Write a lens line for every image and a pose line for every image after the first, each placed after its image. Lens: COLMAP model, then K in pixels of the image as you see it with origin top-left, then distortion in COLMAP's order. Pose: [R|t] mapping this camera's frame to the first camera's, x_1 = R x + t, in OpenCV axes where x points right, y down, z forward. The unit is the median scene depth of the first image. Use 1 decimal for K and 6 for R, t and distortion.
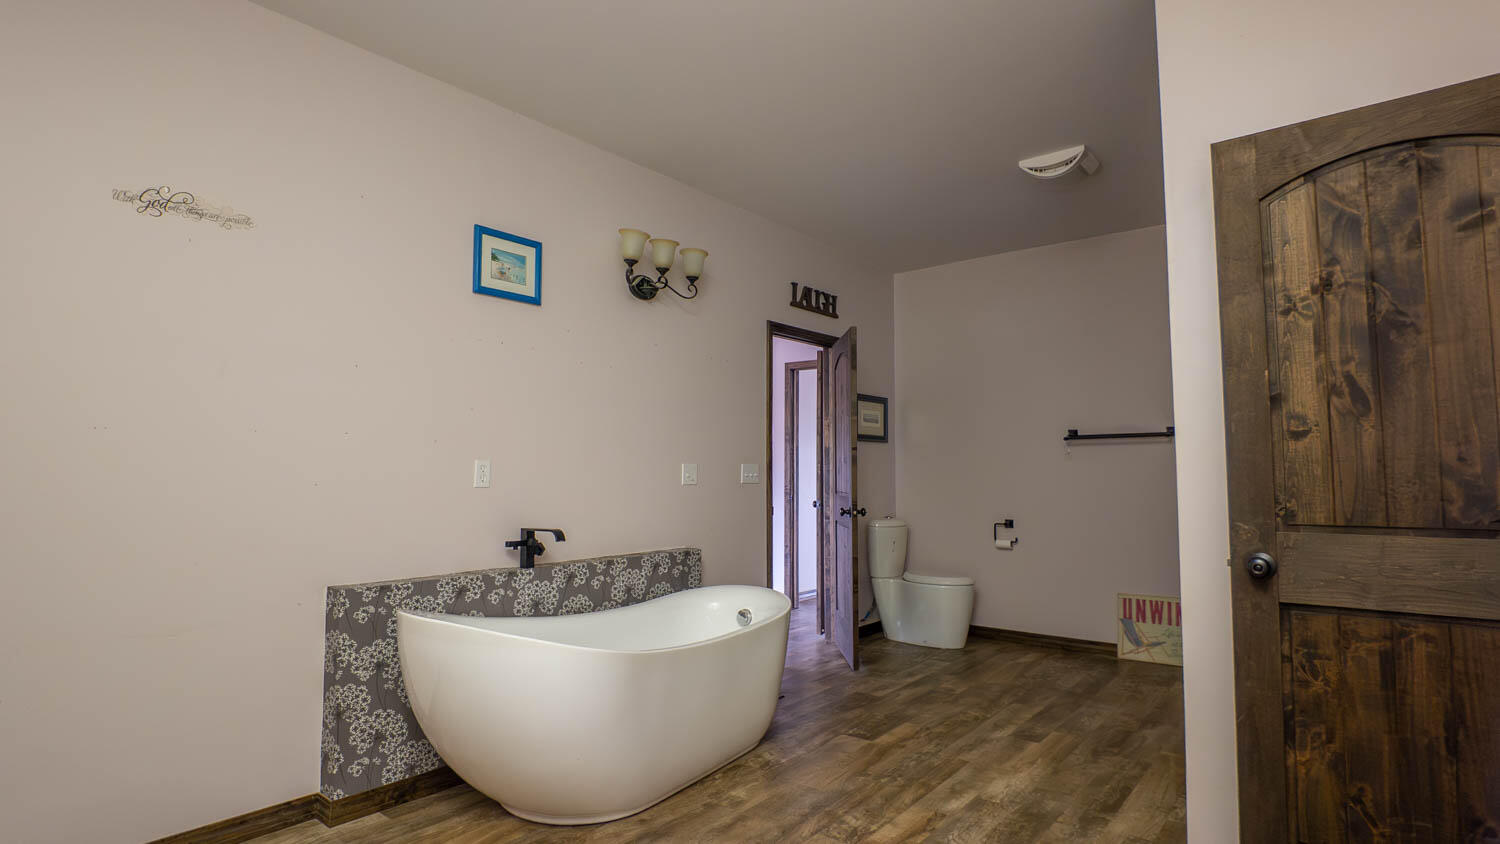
lens RADIAL K [[765.3, 0, 750.0], [0, 765.3, 422.0], [0, 0, 1]] dist [0.030586, -0.039522]
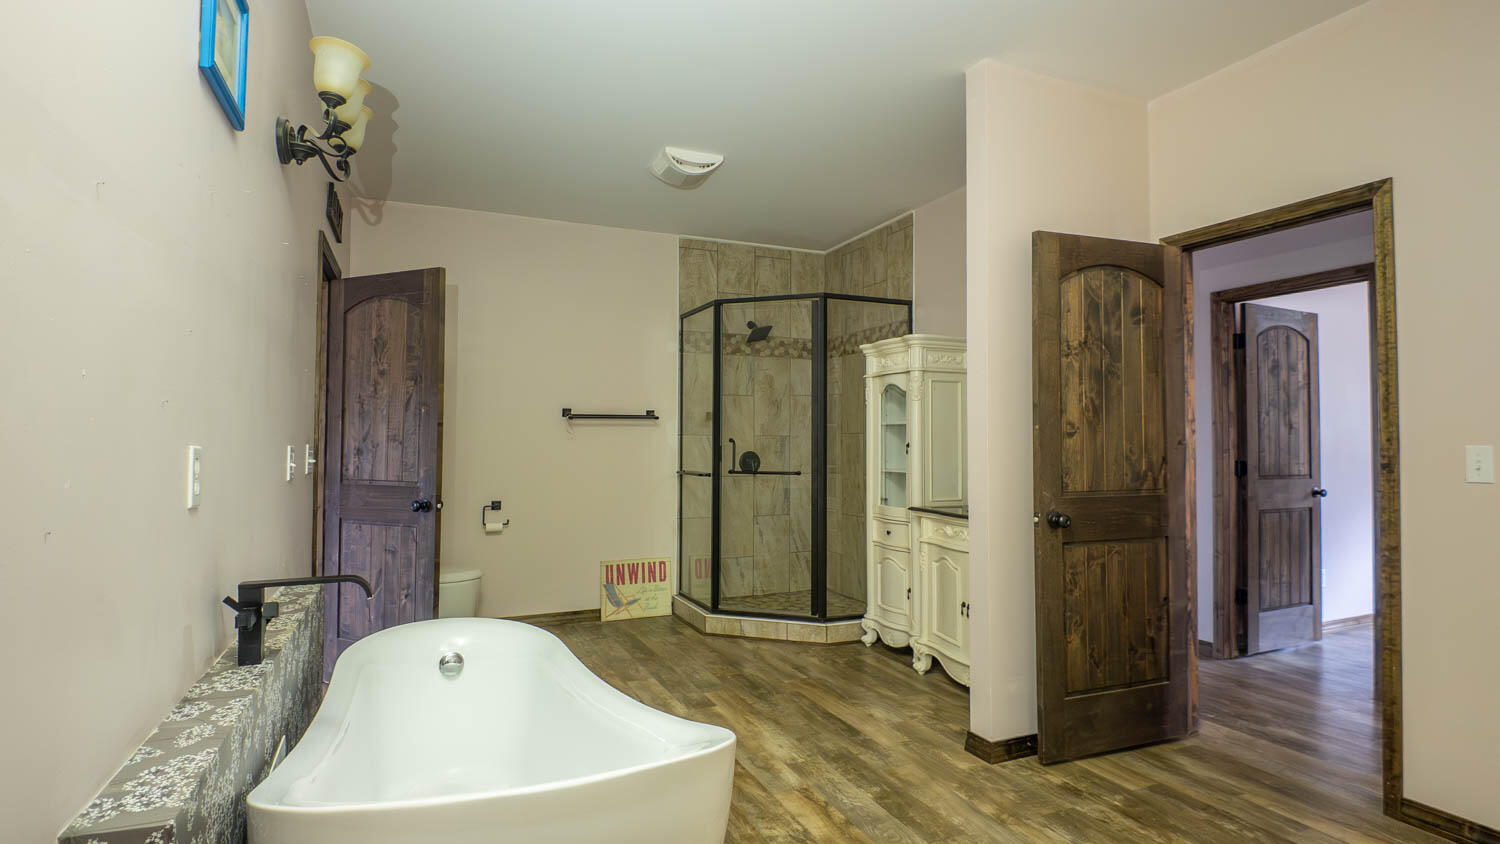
lens RADIAL K [[765.3, 0, 750.0], [0, 765.3, 422.0], [0, 0, 1]] dist [0.030586, -0.039522]
pose [[0.481907, 0.022057, 0.875945, -0.635855], [-0.058543, 0.998260, 0.007071, 0.011377], [-0.874264, -0.054688, 0.482360, 0.532201]]
